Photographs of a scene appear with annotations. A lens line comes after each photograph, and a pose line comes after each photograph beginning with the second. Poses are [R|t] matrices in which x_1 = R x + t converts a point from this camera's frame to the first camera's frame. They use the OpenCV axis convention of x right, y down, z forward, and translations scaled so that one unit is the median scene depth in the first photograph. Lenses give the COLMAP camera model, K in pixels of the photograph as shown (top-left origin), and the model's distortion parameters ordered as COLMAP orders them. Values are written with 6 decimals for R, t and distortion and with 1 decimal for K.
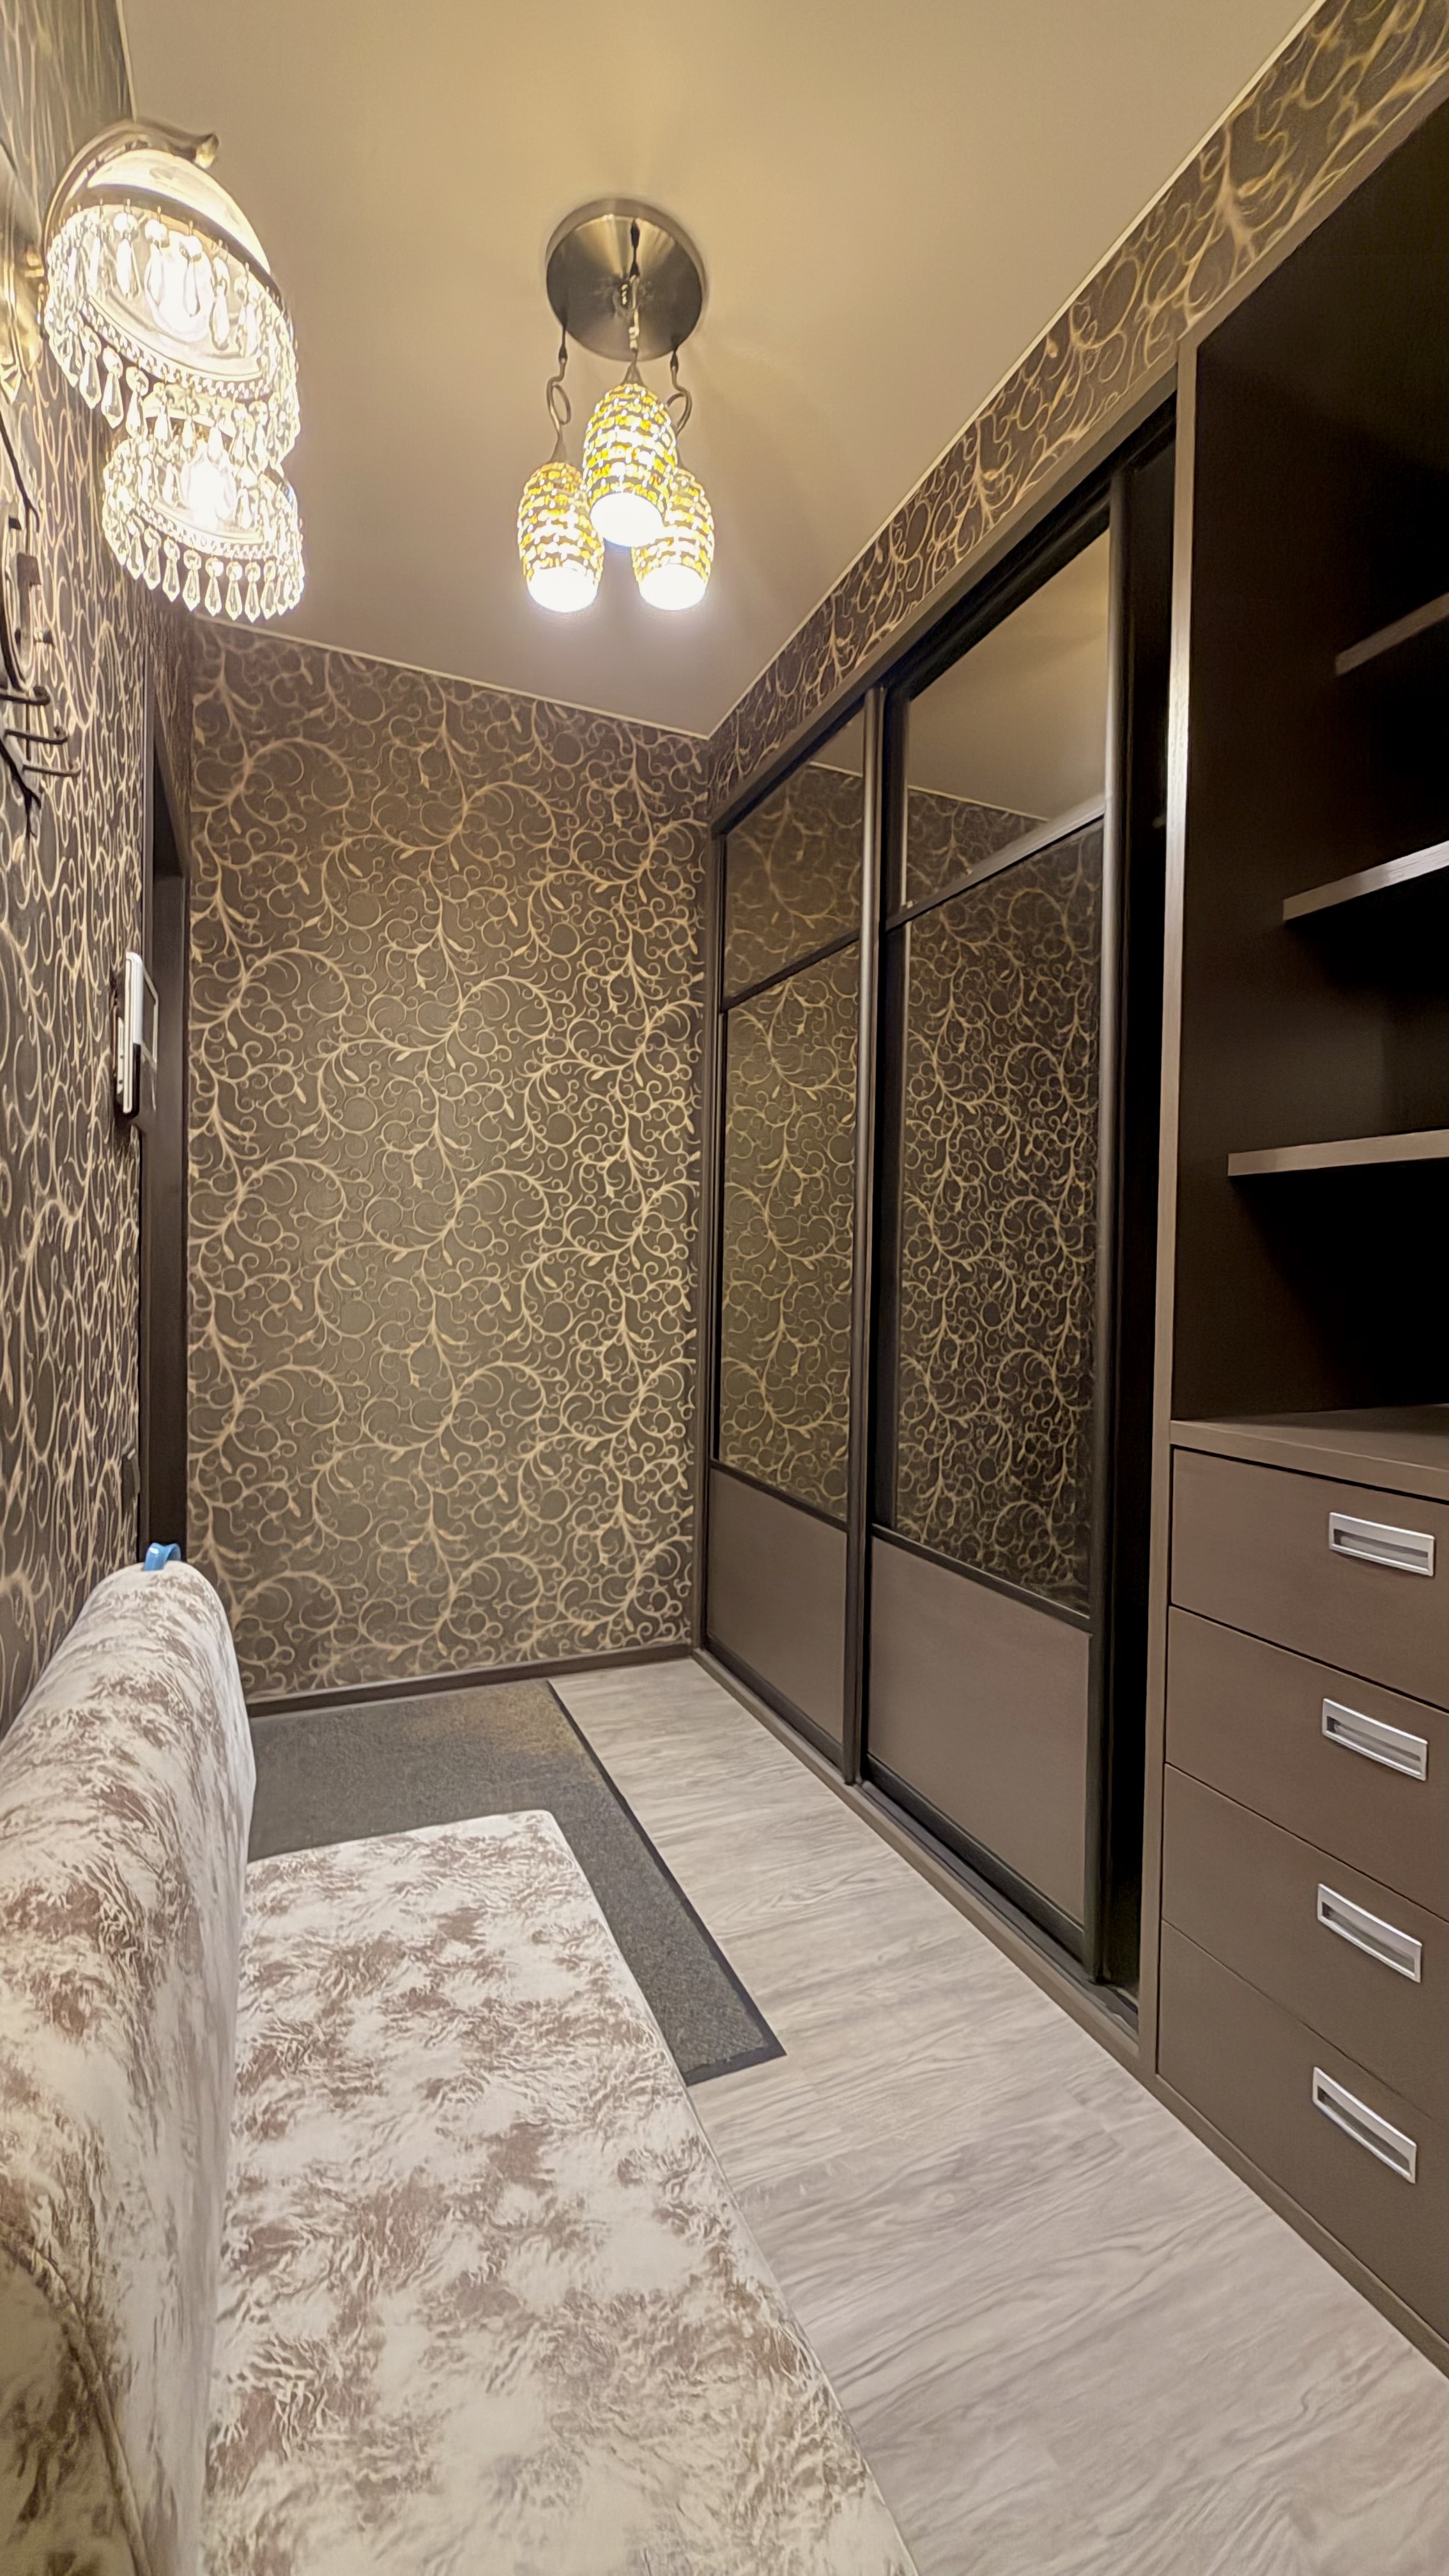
lens RADIAL K [[1028.5, 0, 718.8], [0, 1028.5, 1281.9], [0, 0, 1]] dist [0.000482, 0.000155]
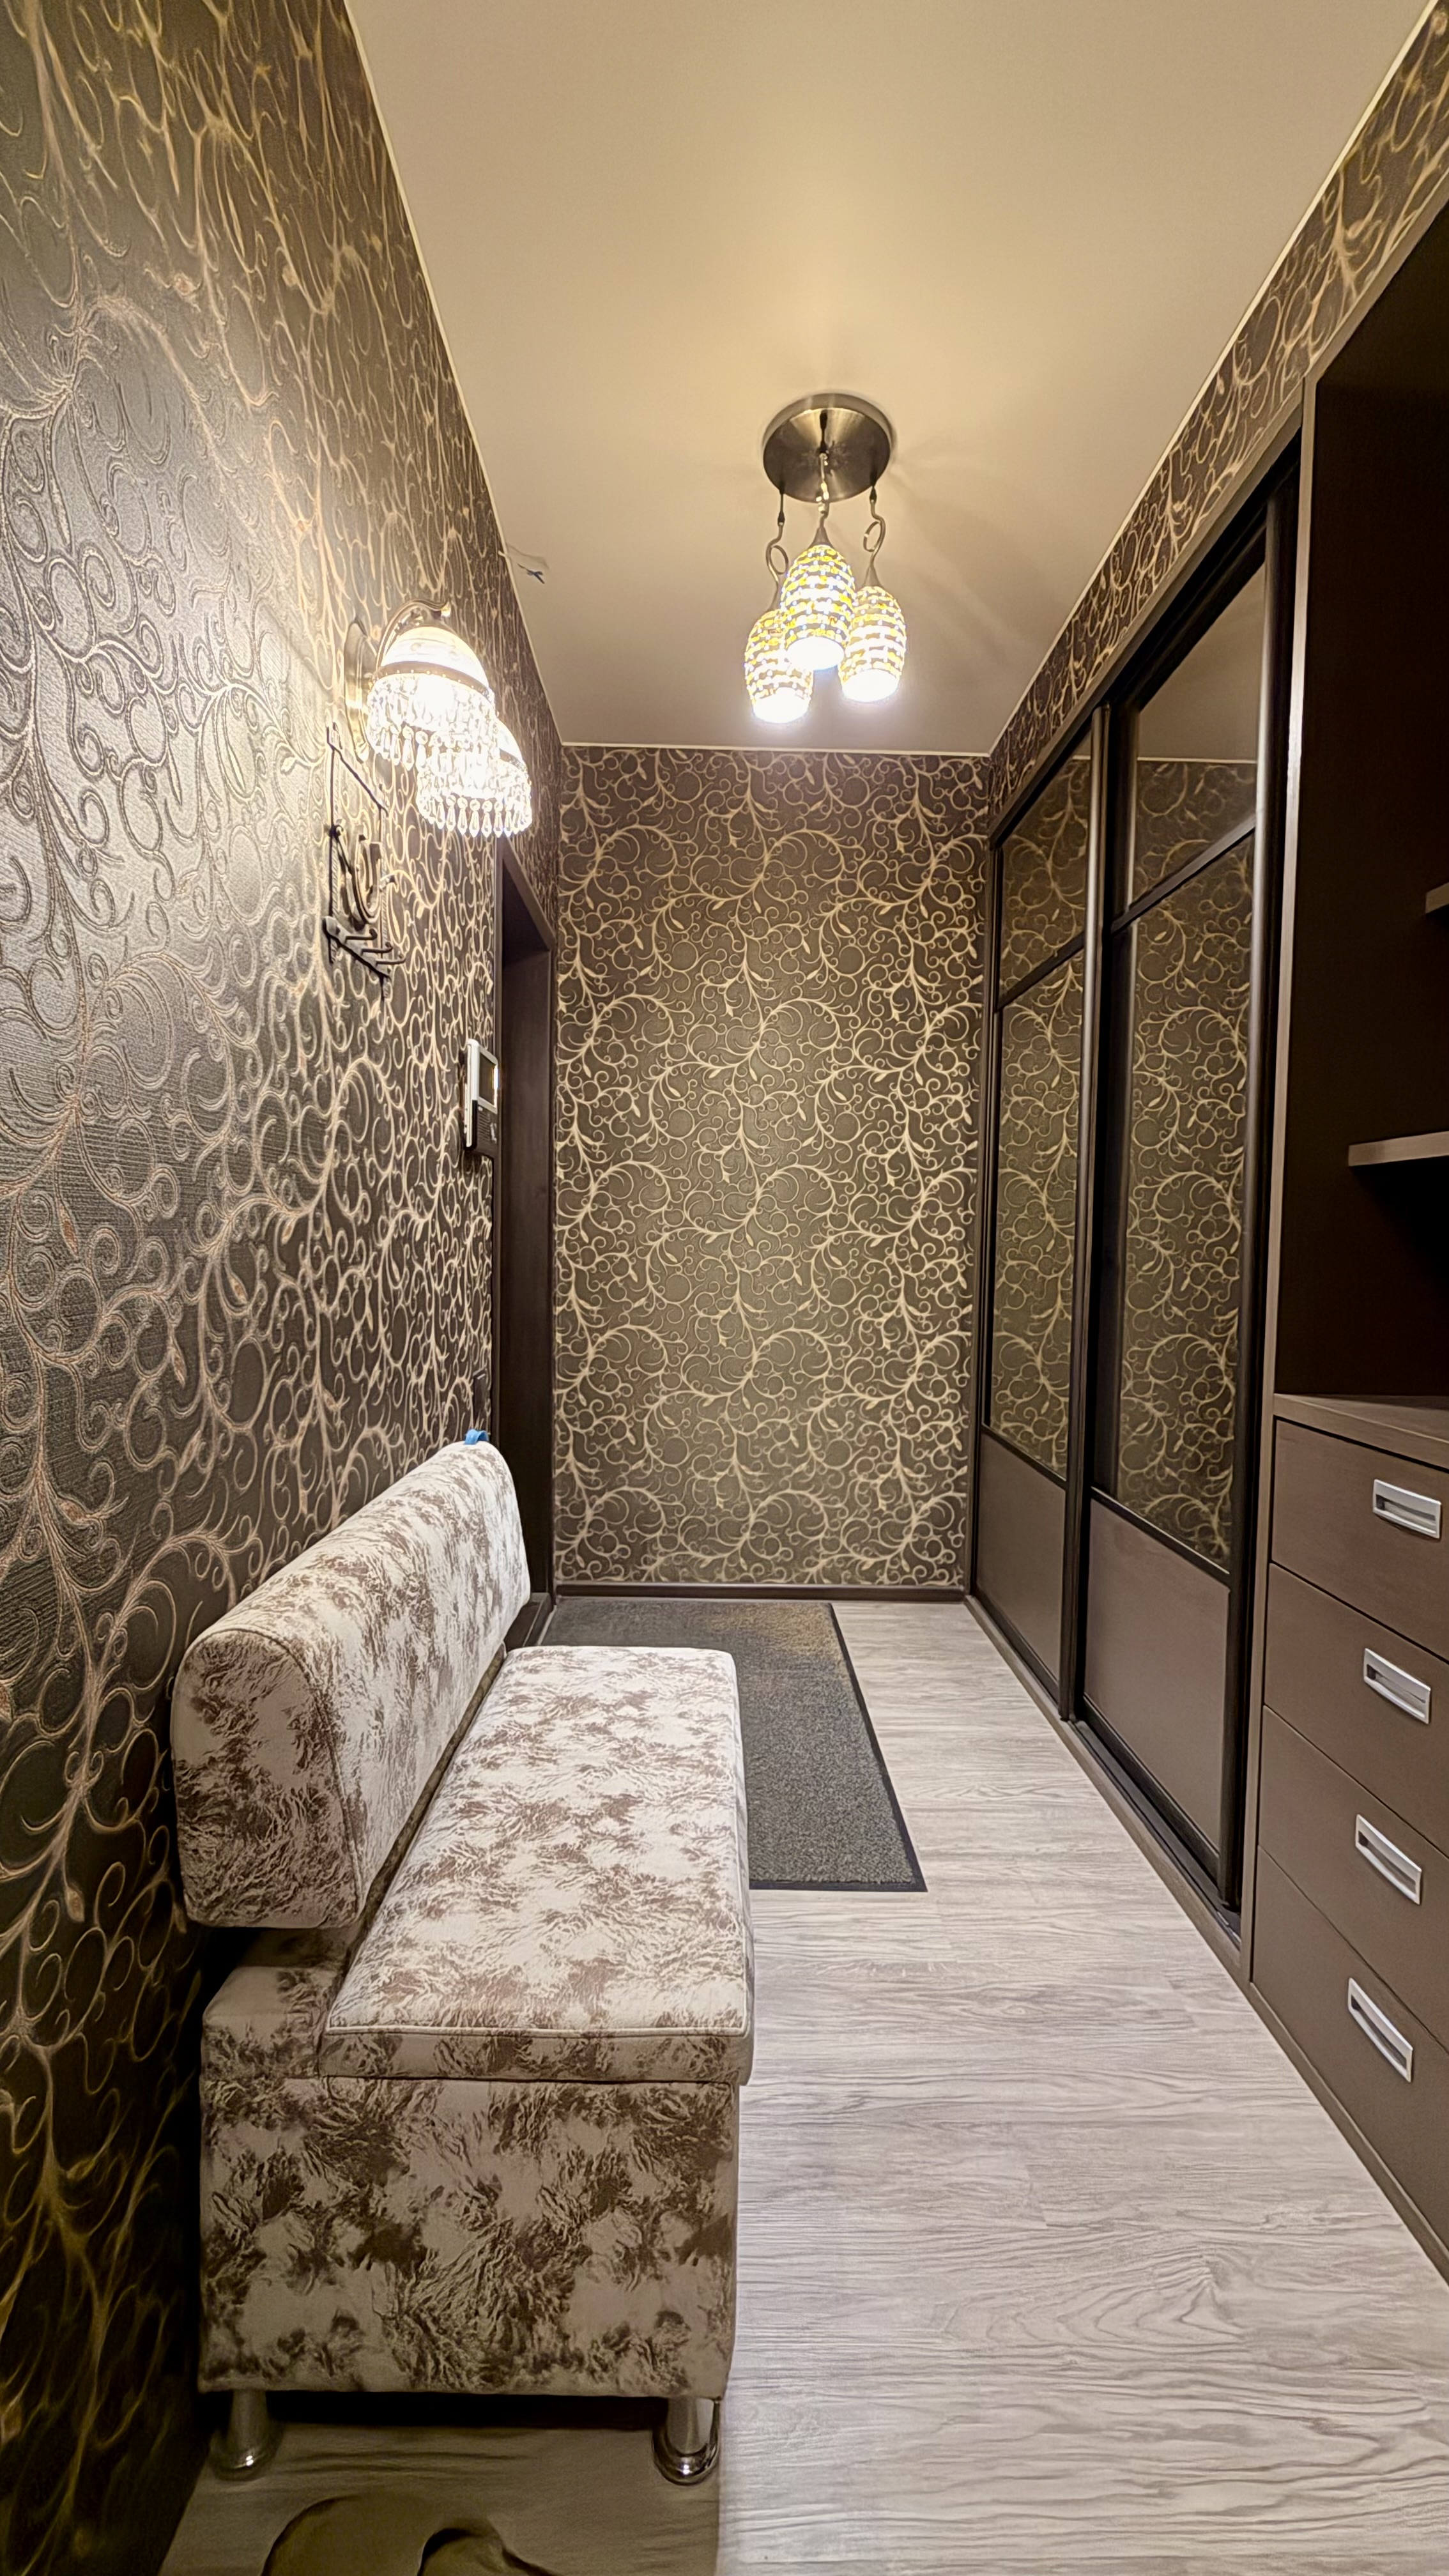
lens RADIAL K [[1028.5, 0, 718.8], [0, 1028.5, 1281.9], [0, 0, 1]] dist [0.000482, 0.000155]
pose [[0.923091, 0.015551, -0.384268, 0.179359], [-0.006961, 0.999694, 0.023735, -0.002892], [0.384519, -0.019235, 0.922917, -0.130886]]
